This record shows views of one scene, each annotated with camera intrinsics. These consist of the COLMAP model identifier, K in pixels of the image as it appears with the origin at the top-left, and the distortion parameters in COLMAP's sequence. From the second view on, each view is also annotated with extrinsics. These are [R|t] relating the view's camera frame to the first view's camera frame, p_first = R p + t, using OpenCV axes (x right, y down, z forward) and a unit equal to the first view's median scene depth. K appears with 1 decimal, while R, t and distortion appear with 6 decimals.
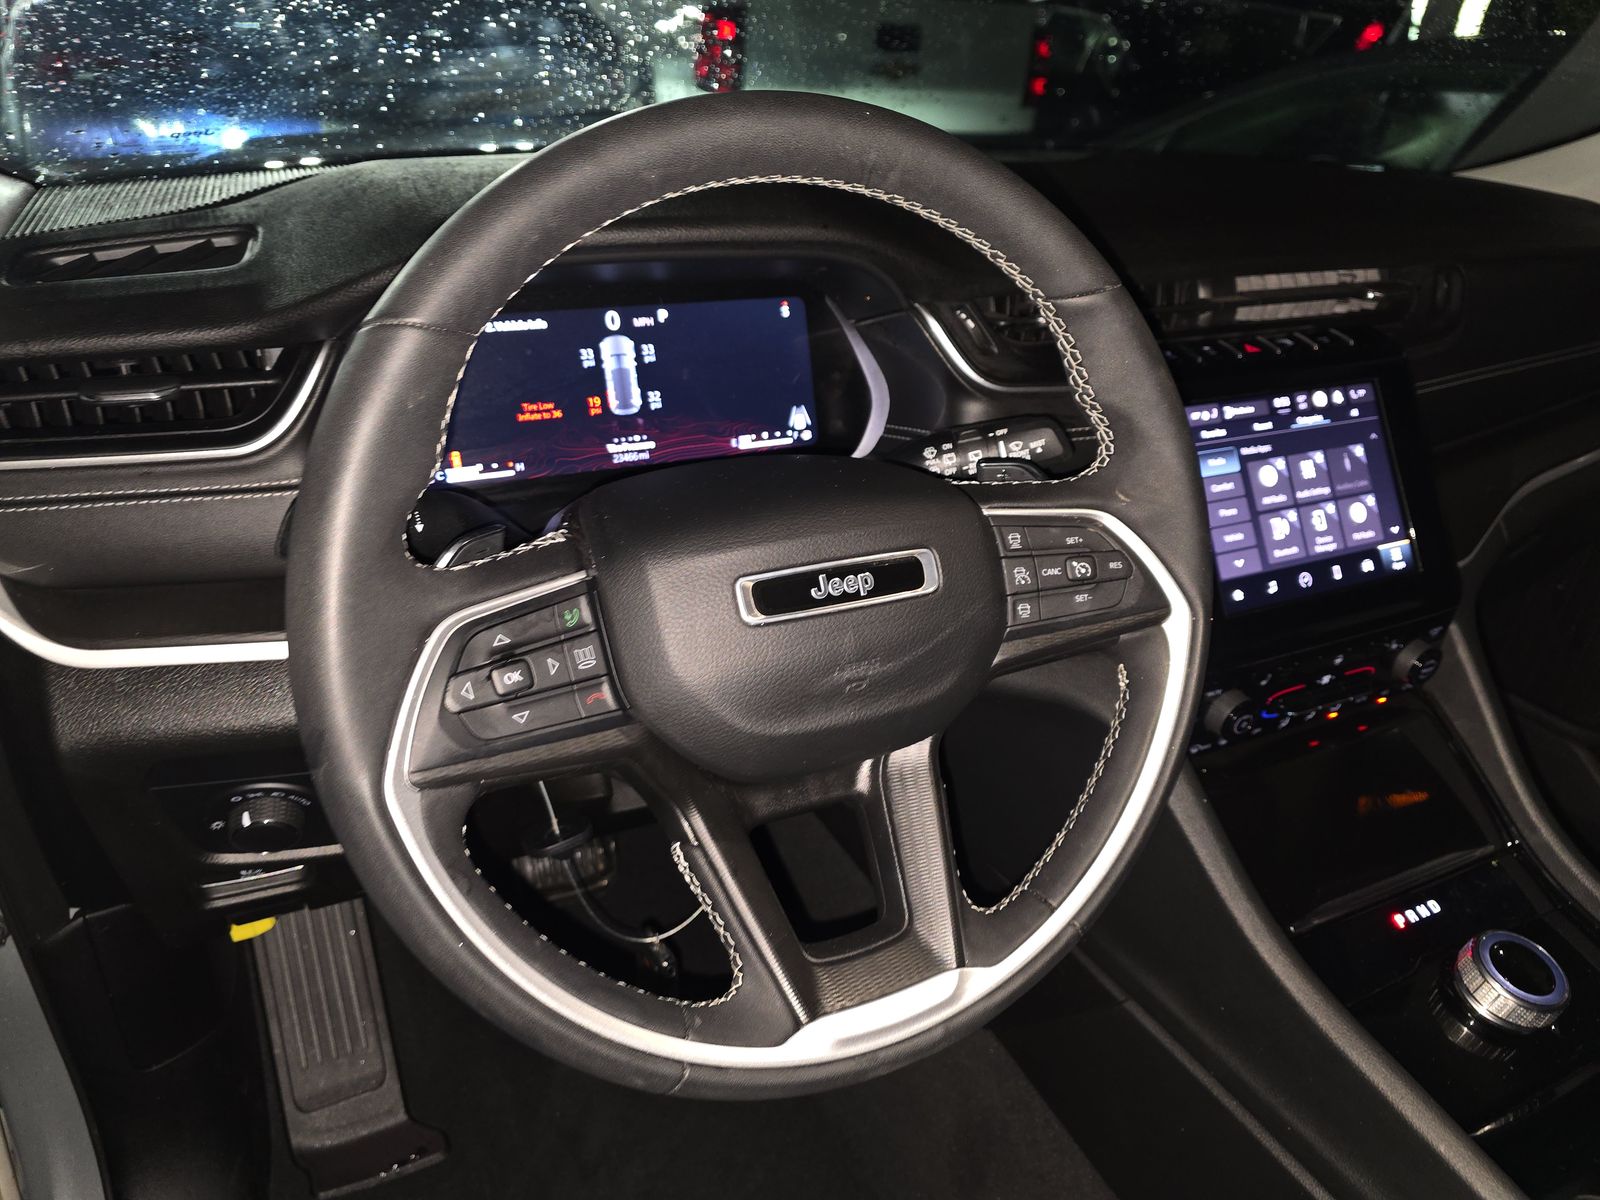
lens RADIAL K [[1040.5, 0, 800.0], [0, 1040.5, 600.0], [0, 0, 1]] dist [0.064464, -0.104624]
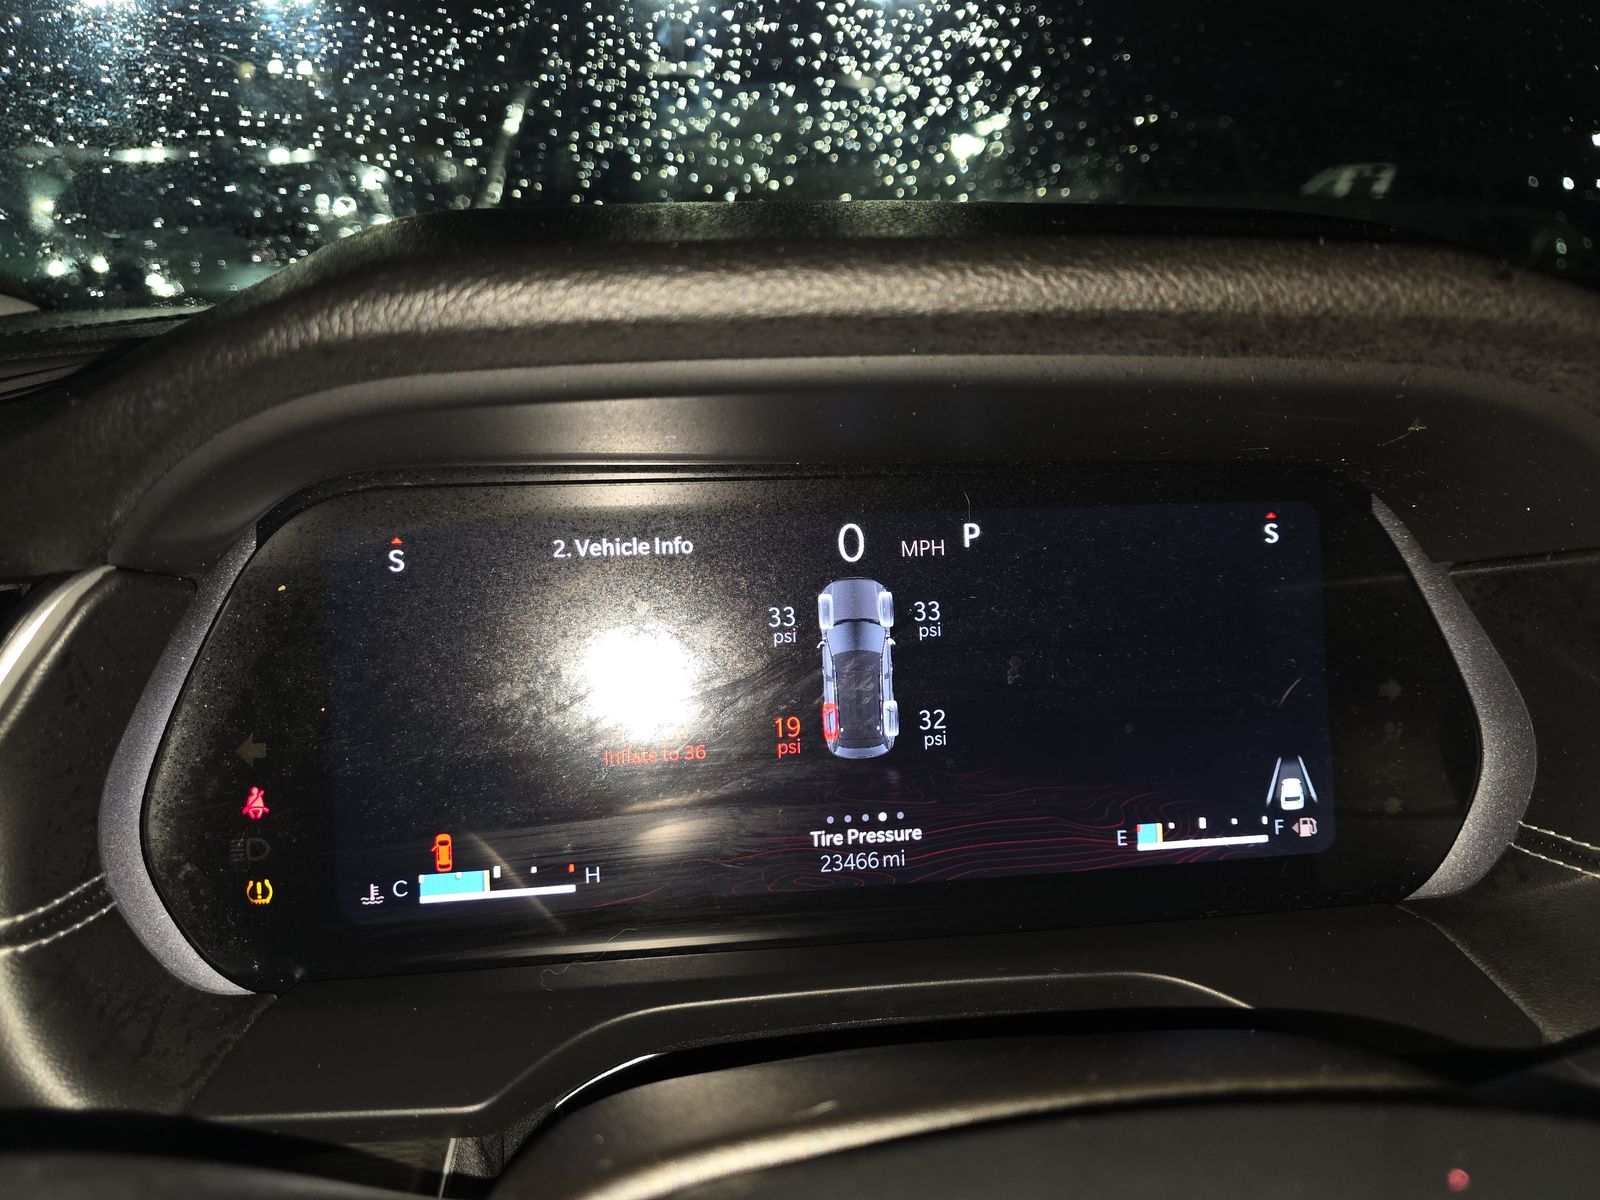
lens RADIAL K [[1040.5, 0, 800.0], [0, 1040.5, 600.0], [0, 0, 1]] dist [0.064464, -0.104624]
pose [[0.942623, 0.059061, -0.328593, -0.034247], [-0.121064, 0.977707, -0.171561, -0.101630], [0.311135, 0.201498, 0.928759, 0.363306]]
